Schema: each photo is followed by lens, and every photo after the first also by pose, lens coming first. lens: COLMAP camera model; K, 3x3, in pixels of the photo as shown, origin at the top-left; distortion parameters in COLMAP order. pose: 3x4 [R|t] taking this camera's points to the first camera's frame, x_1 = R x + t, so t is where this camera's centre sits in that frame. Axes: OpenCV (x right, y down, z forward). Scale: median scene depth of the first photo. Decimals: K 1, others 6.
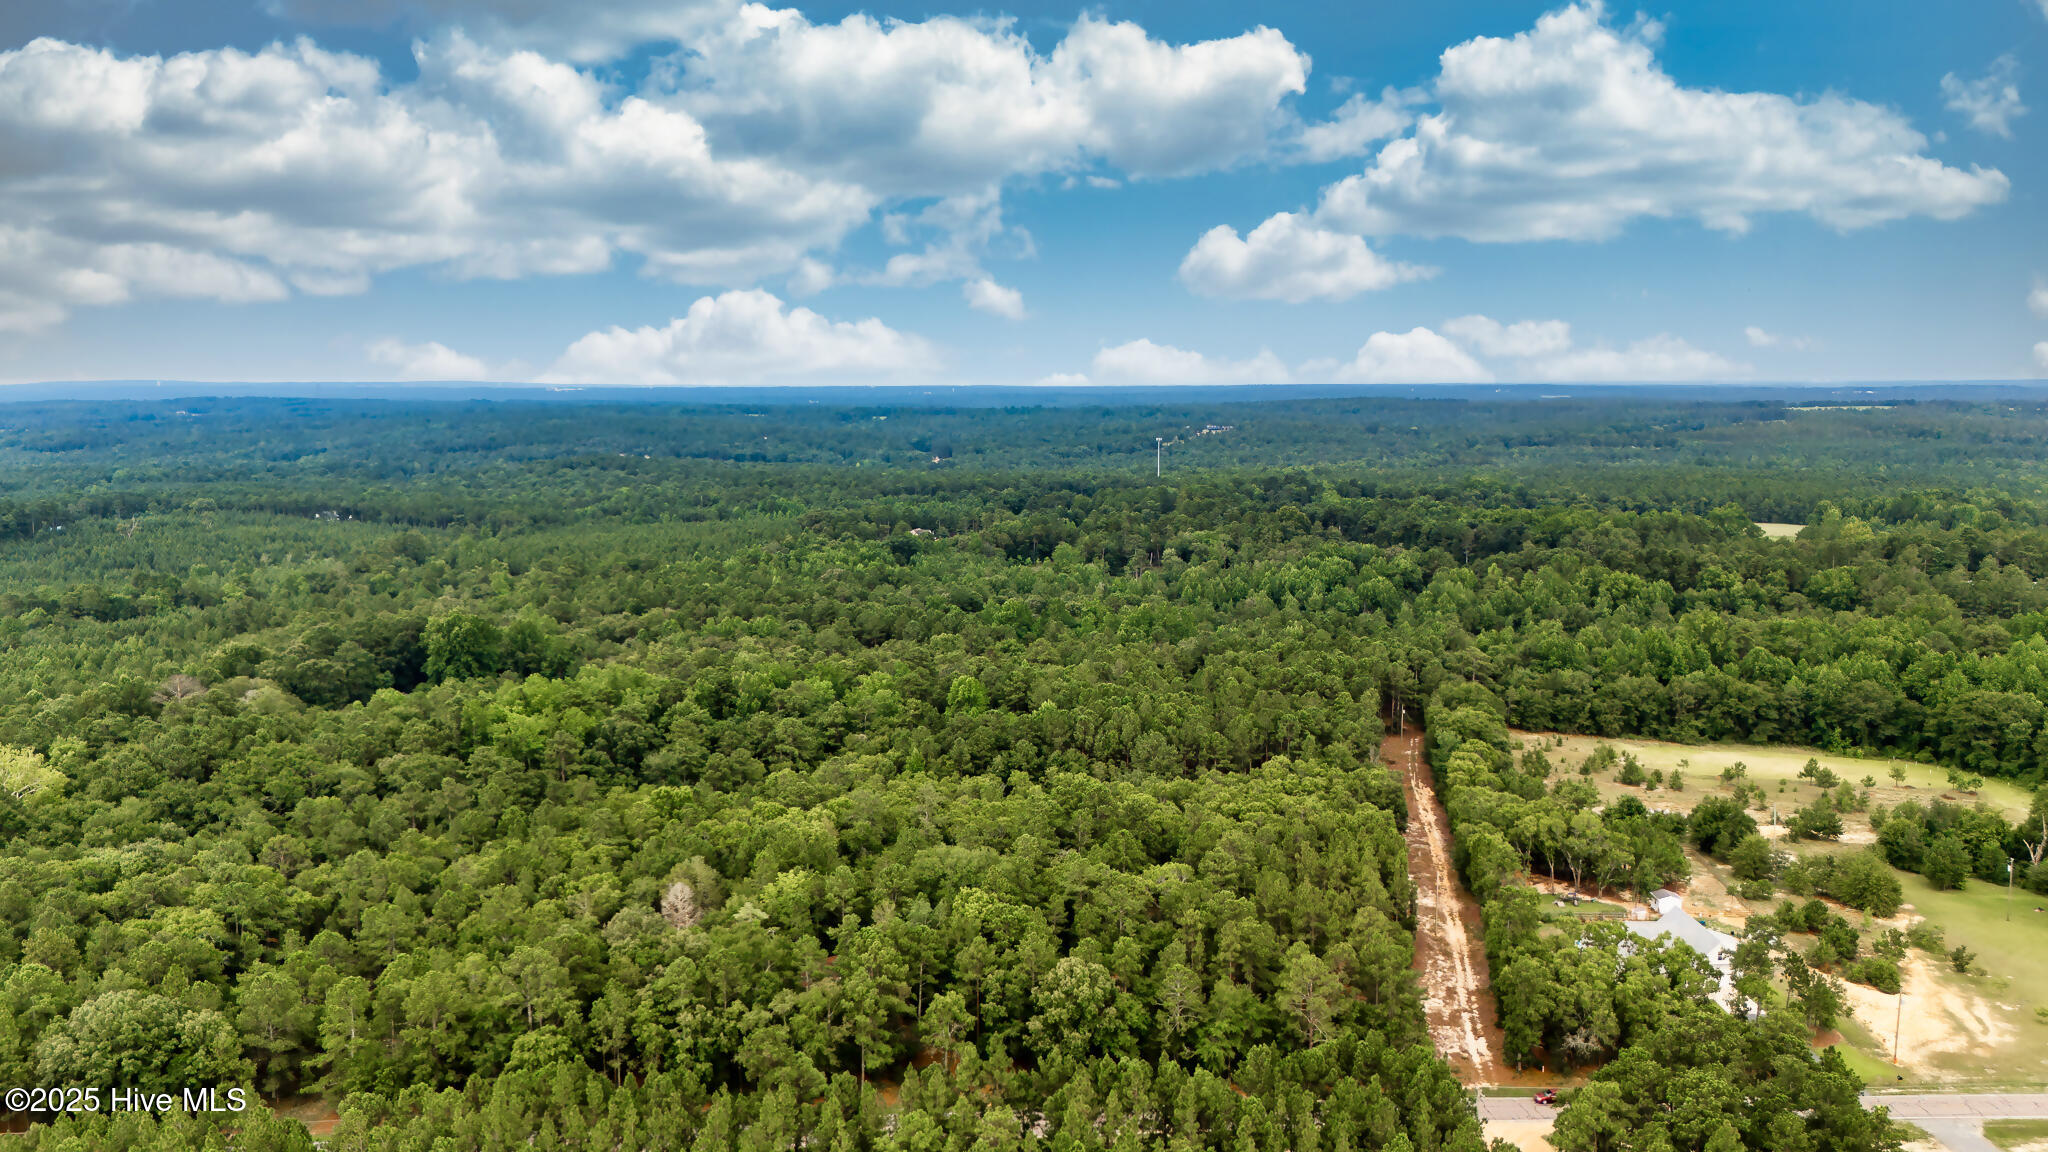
lens RADIAL K [[1524.2, 0, 1065.3], [0, 1524.2, 576.5], [0, 0, 1]] dist [0.090974, -0.109033]
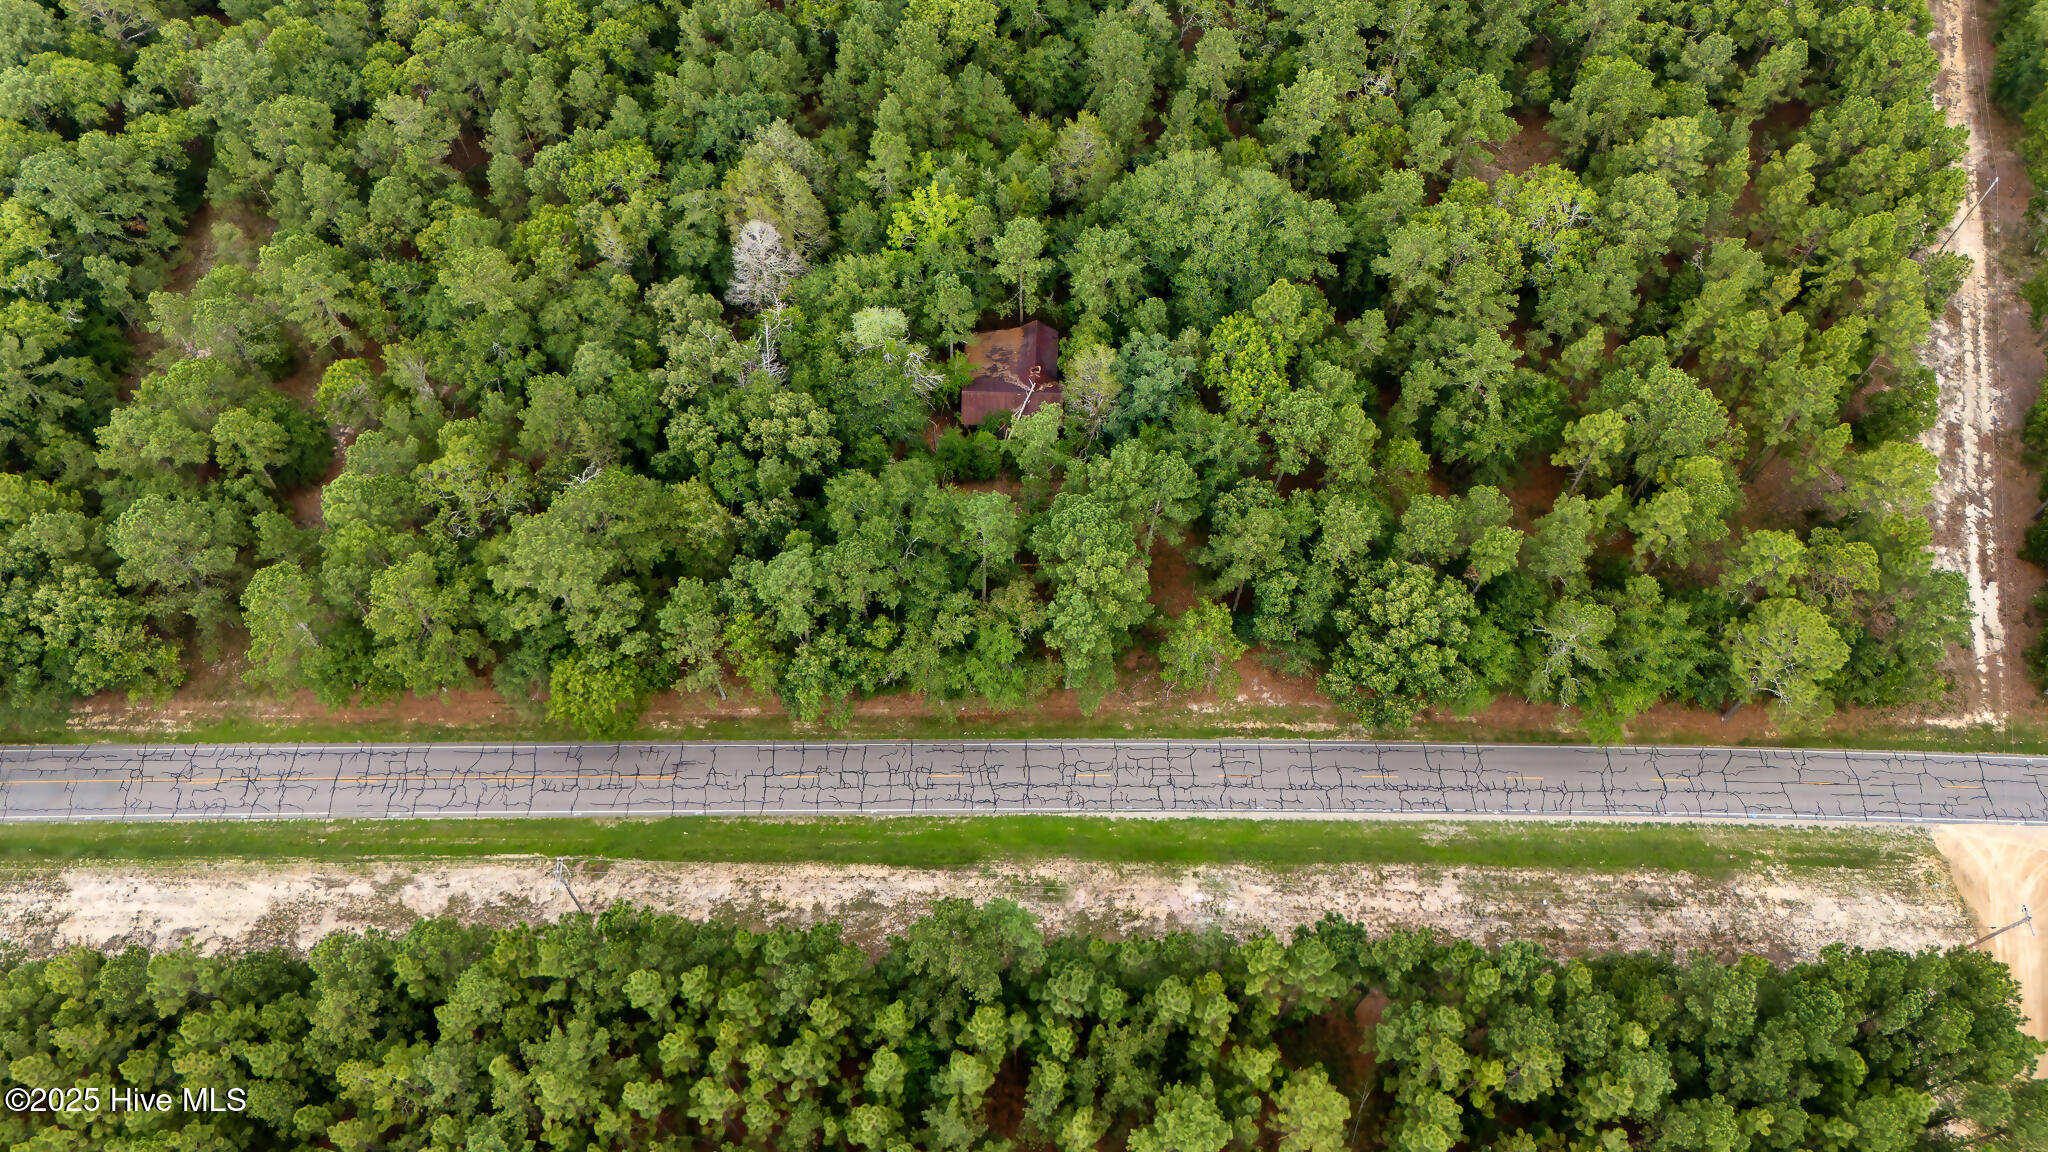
lens RADIAL K [[1524.2, 0, 1065.3], [0, 1524.2, 576.5], [0, 0, 1]] dist [0.090974, -0.109033]
pose [[0.996412, 0.081678, -0.022180, -0.058637], [-0.032268, 0.608882, 0.792604, -0.114047], [0.078244, -0.789044, 0.609333, 0.296380]]
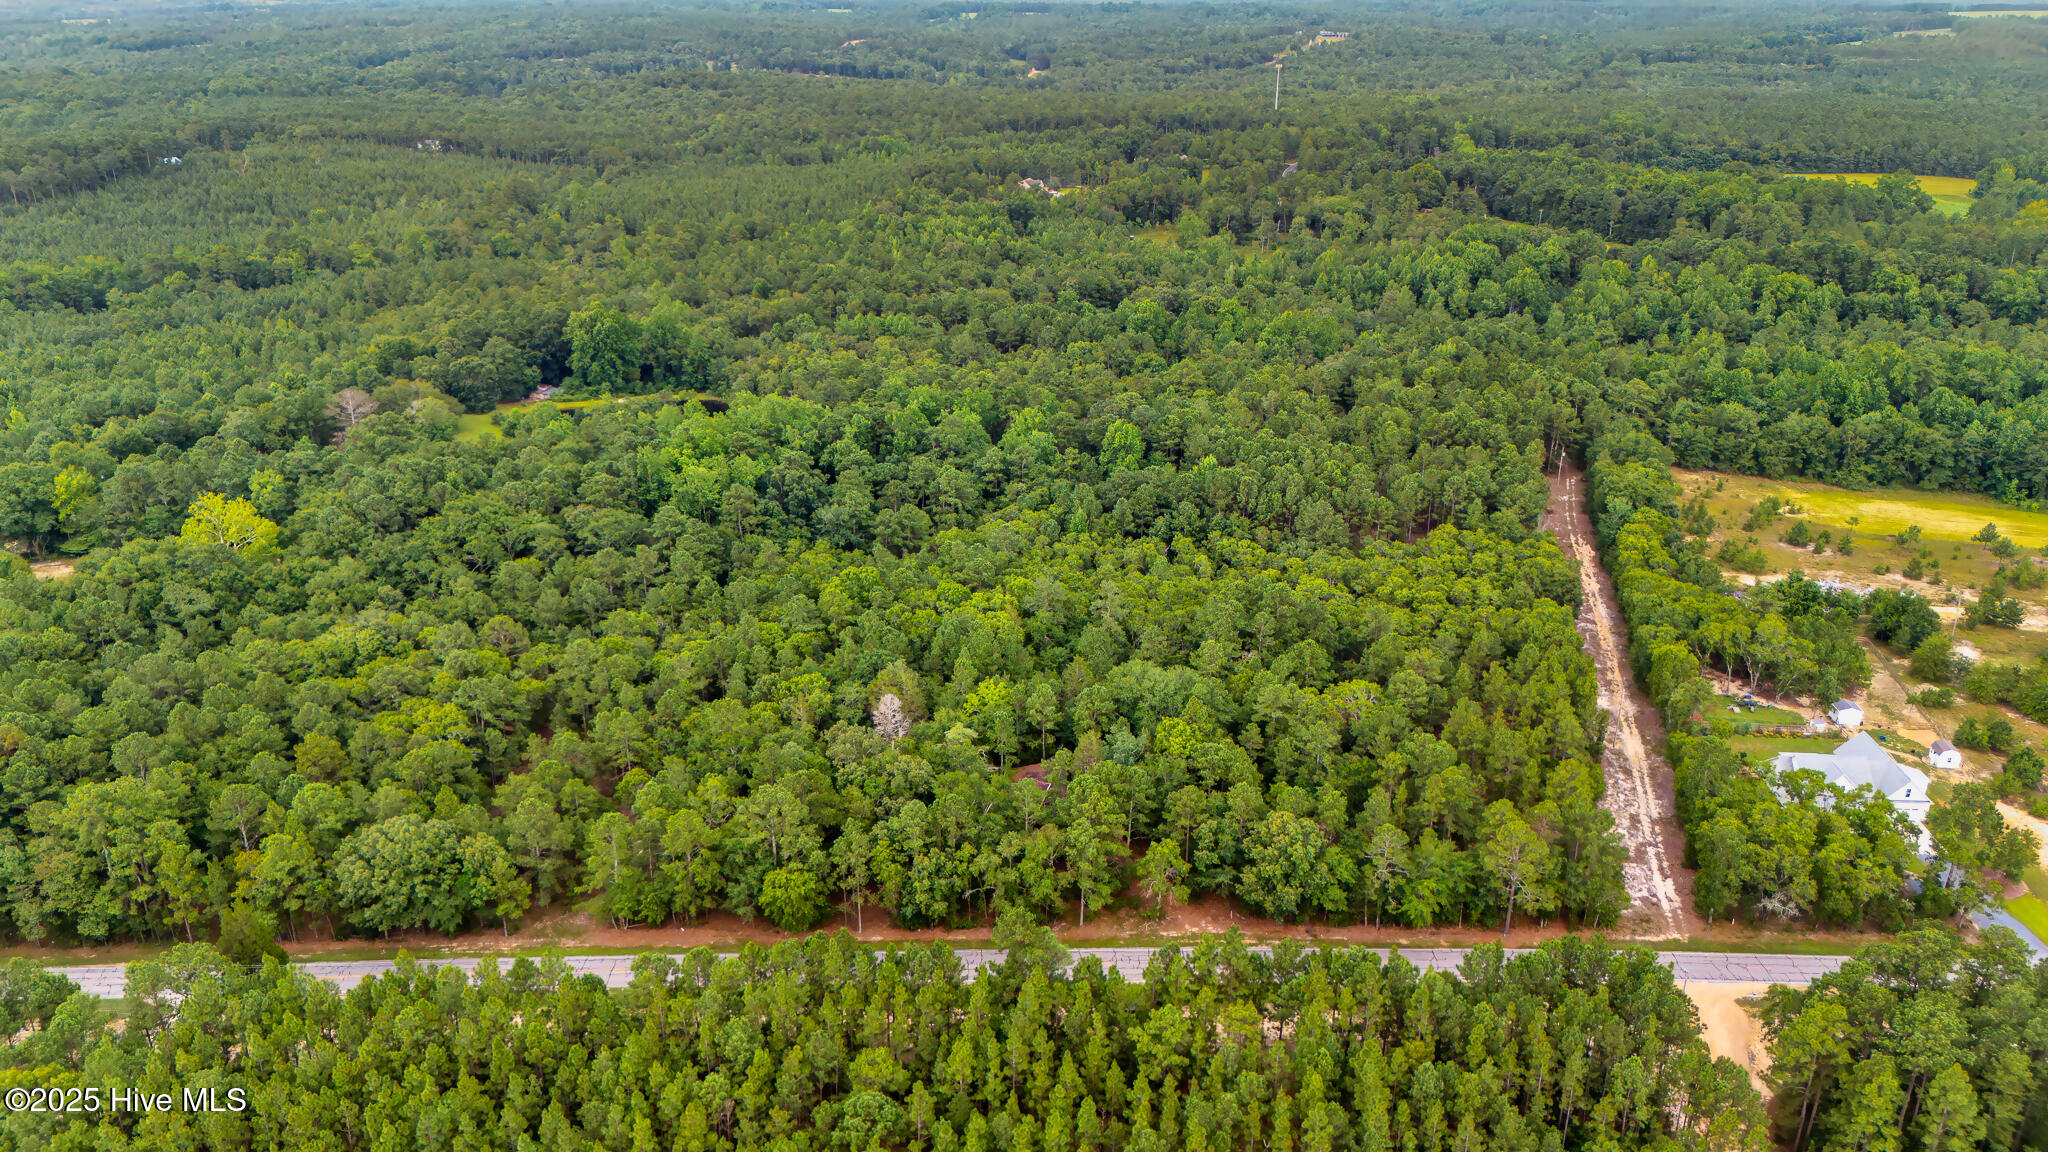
lens RADIAL K [[1514.8, 0, 1065.6], [0, 1514.8, 577.5], [0, 0, 1]] dist [0.078045, -0.084998]
pose [[0.998350, 0.028271, -0.049978, -0.046304], [-0.014785, 0.967610, 0.252018, -0.078332], [0.055484, -0.250863, 0.966431, 0.018311]]
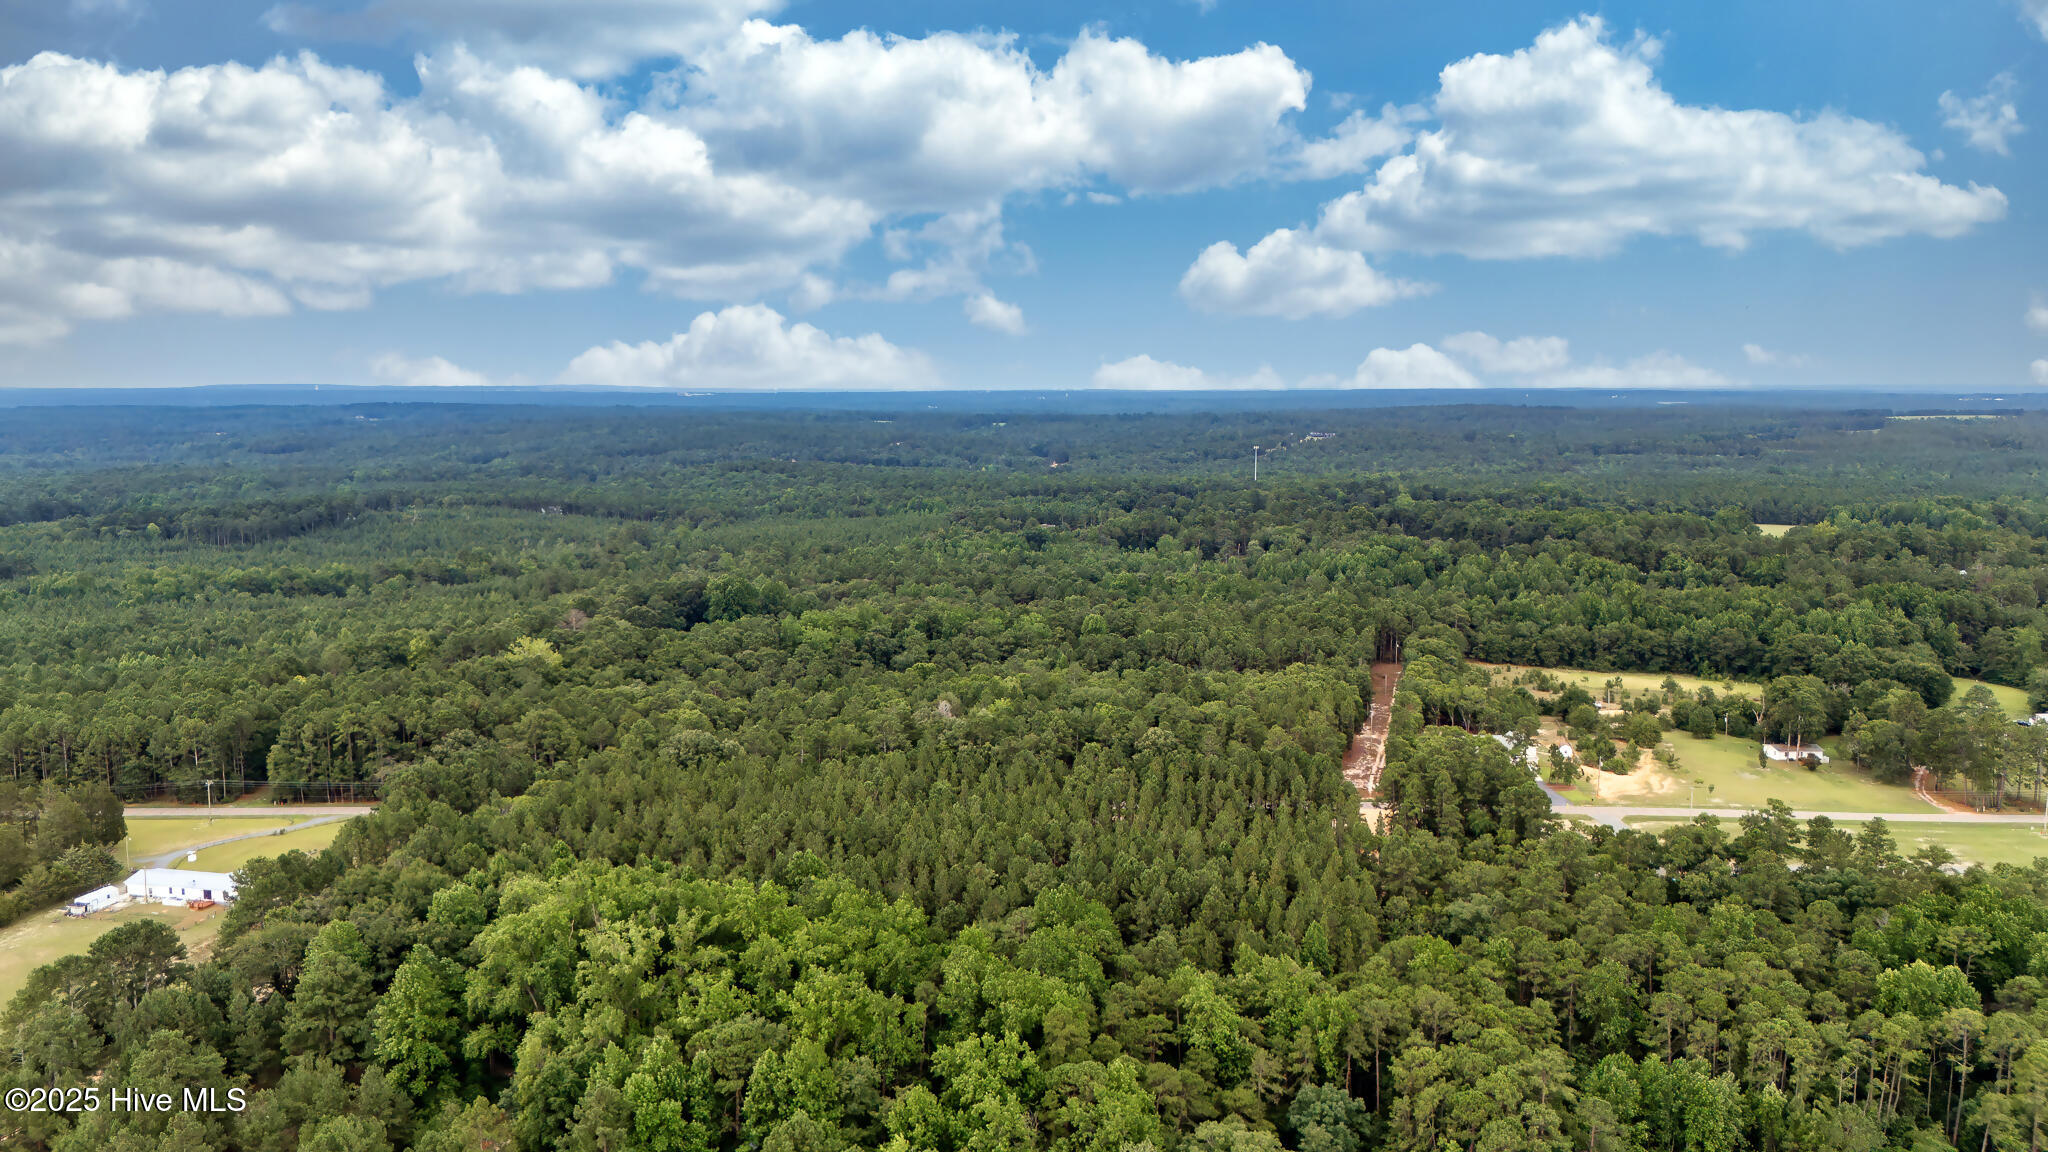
lens RADIAL K [[1514.8, 0, 1065.6], [0, 1514.8, 577.5], [0, 0, 1]] dist [0.078045, -0.084998]
pose [[0.997338, 0.010152, -0.072208, 0.013083], [-0.010259, 0.999947, -0.001109, 0.029418], [0.072193, 0.001847, 0.997389, -0.449495]]
